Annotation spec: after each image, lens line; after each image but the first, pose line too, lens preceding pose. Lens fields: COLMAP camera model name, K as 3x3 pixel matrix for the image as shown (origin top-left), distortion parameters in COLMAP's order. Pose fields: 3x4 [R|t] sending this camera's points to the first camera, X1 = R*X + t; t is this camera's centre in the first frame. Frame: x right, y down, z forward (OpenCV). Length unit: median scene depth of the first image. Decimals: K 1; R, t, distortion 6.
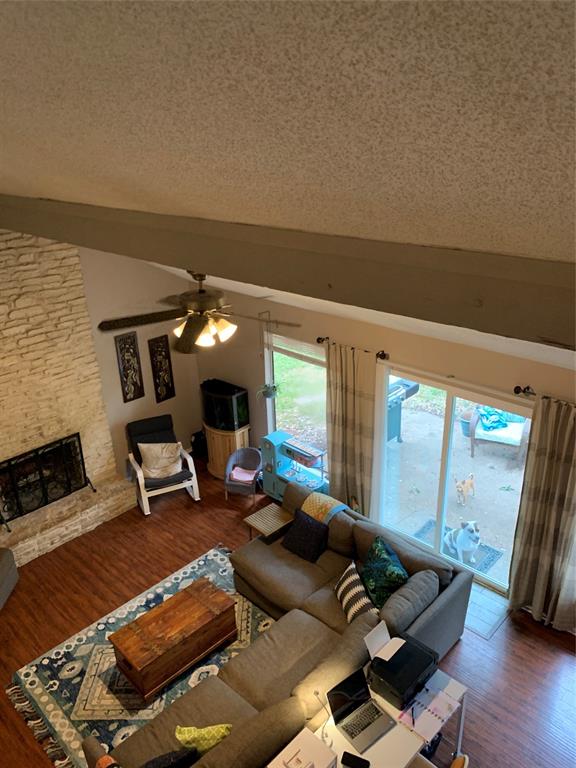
lens RADIAL K [[587.9, 0, 285.0], [0, 587.9, 381.1], [0, 0, 1]] dist [-0.003863, -0.003262]
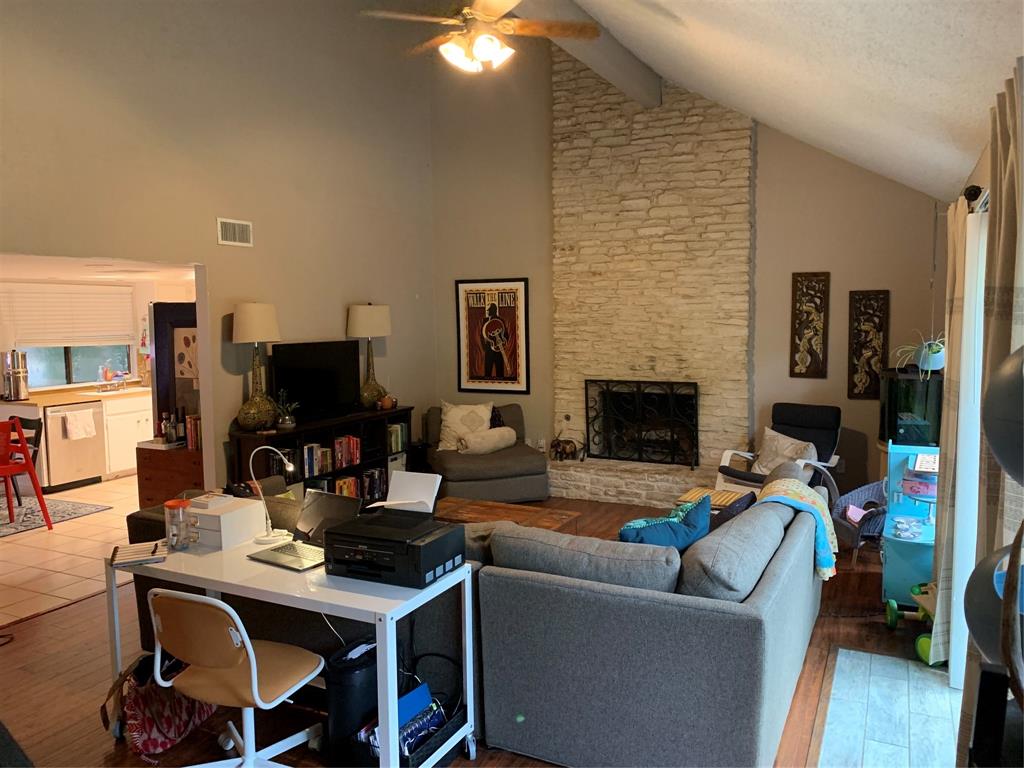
lens RADIAL K [[783.9, 0, 507.1], [0, 783.9, 390.3], [0, 0, 1]] dist [-0.003863, -0.003262]
pose [[0.304694, 0.126861, -0.943964, 0.574720], [-0.361723, 0.932247, 0.008529, 0.193072], [0.881089, 0.338855, 0.329939, 0.503205]]
